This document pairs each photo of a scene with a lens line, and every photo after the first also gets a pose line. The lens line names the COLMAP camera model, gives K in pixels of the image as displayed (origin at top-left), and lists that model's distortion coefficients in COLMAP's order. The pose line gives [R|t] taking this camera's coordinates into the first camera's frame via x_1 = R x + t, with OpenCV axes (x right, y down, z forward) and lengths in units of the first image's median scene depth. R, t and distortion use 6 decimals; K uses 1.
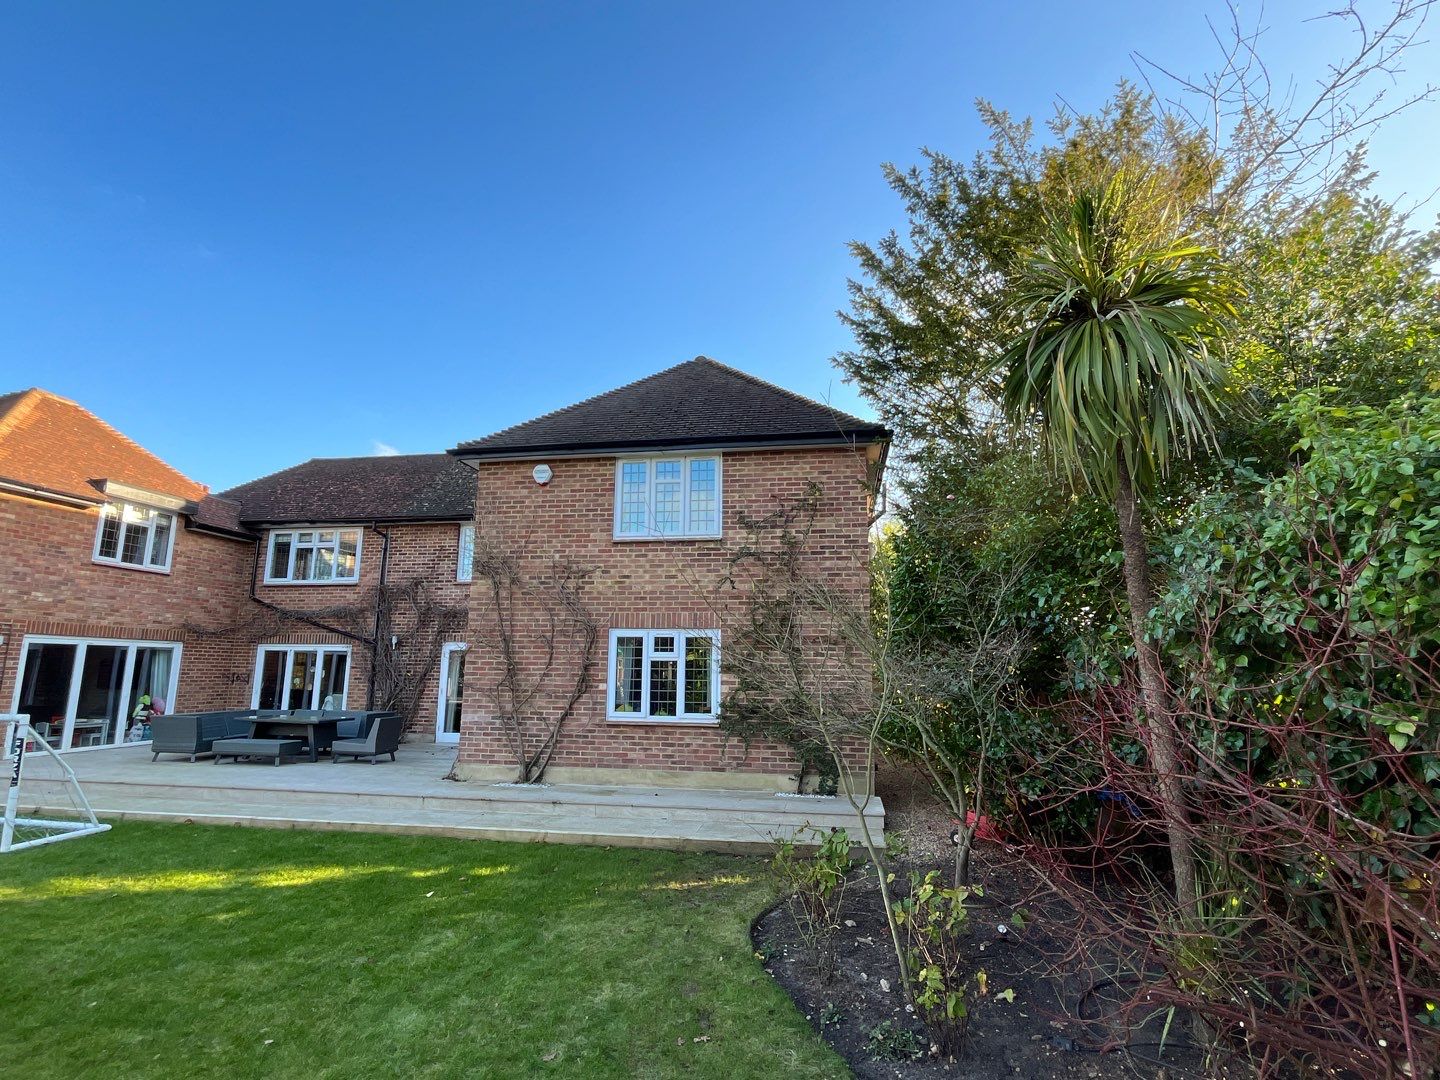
lens RADIAL K [[717.6, 0, 711.5], [0, 717.6, 543.2], [0, 0, 1]] dist [-0.002999, -0.000642]
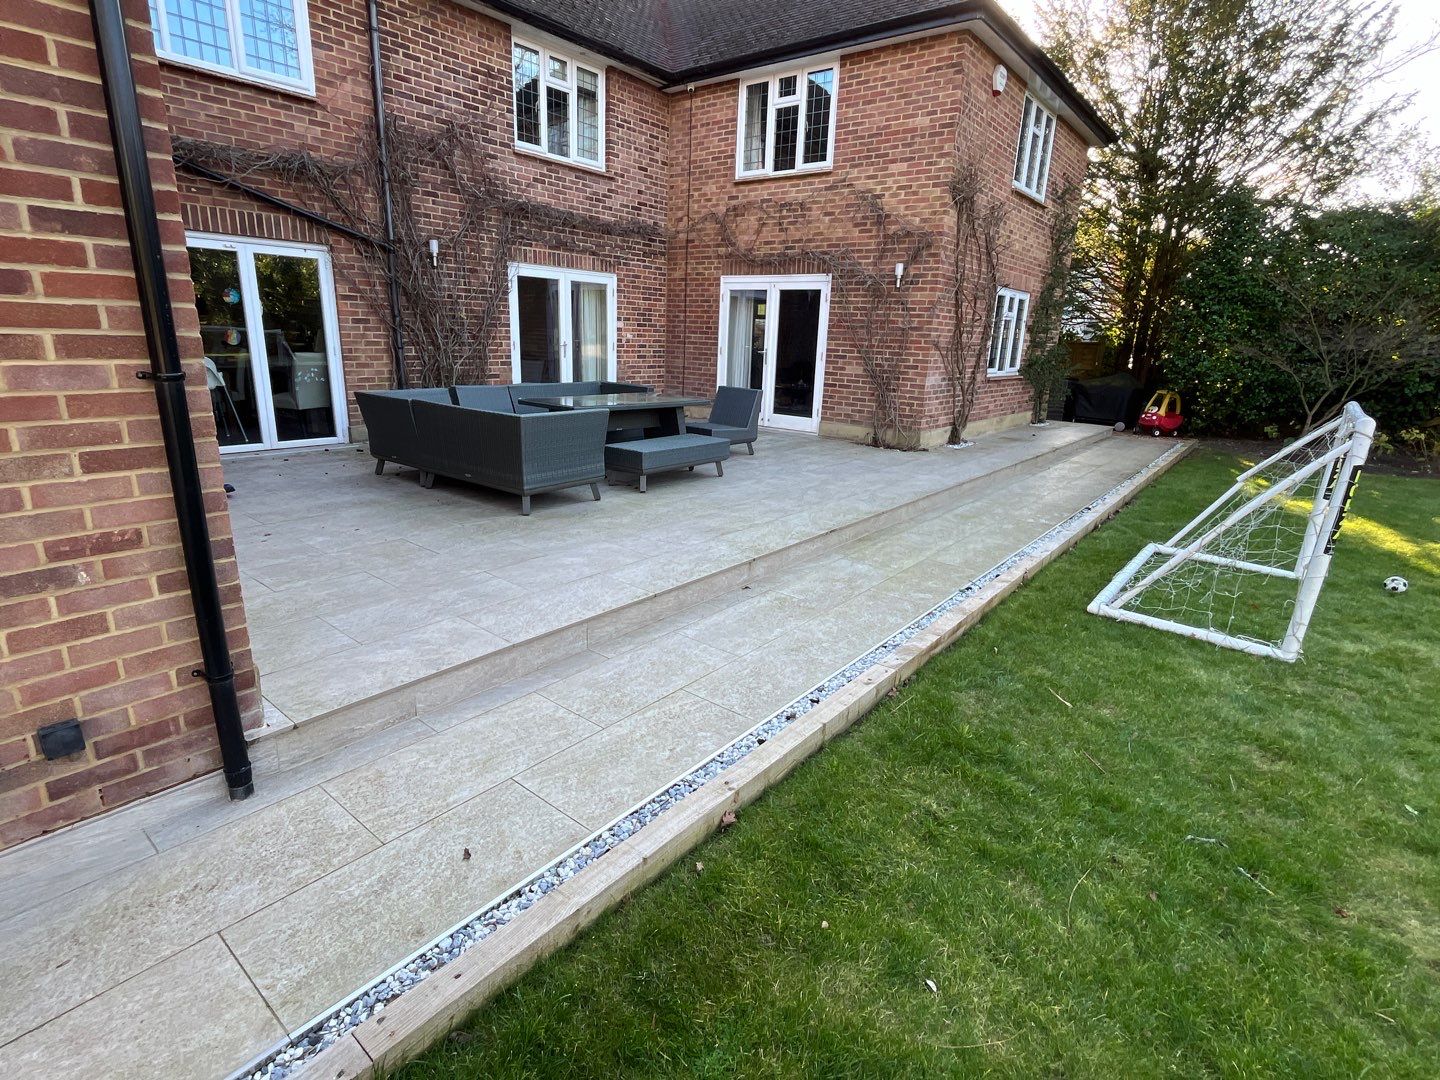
lens RADIAL K [[717.6, 0, 719.9], [0, 717.6, 534.7], [0, 0, 1]] dist [-0.002999, -0.000642]
pose [[0.485372, -0.230237, 0.843448, -1.218387], [-0.185211, 0.915734, 0.356550, 0.148909], [-0.854465, -0.329275, 0.401830, 0.791802]]
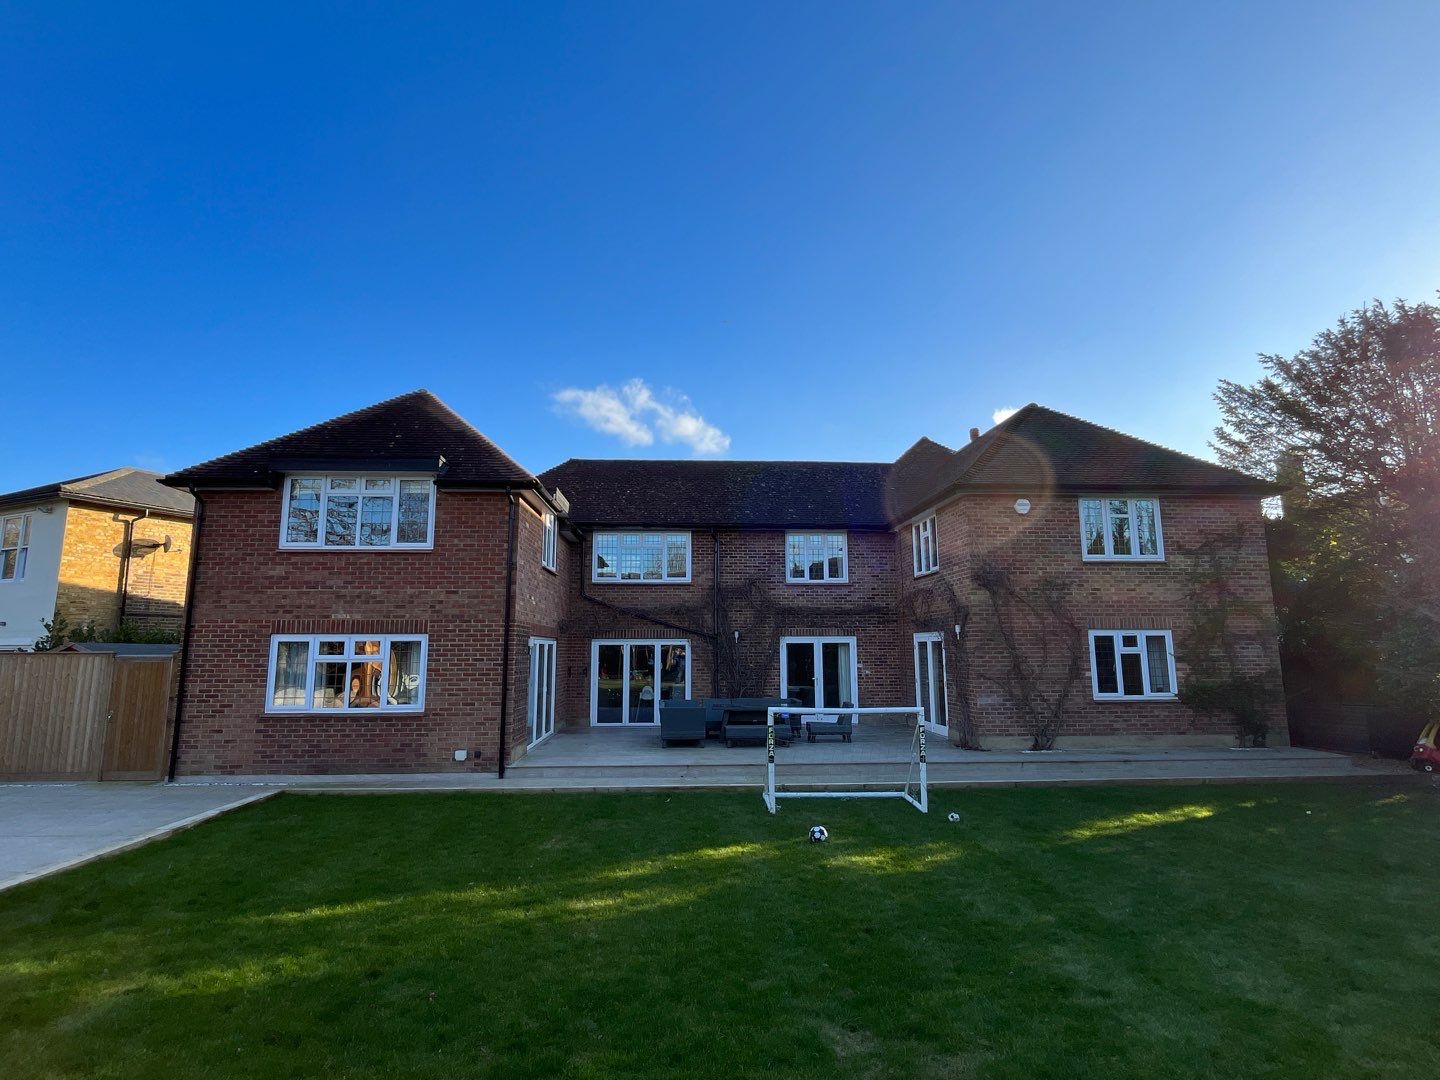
lens RADIAL K [[717.6, 0, 722.6], [0, 717.6, 541.1], [0, 0, 1]] dist [-0.002999, -0.000642]
pose [[0.977079, 0.018720, 0.212054, -1.028936], [-0.024311, 0.999421, 0.023787, -0.053733], [-0.211486, -0.028397, 0.976968, -0.119598]]
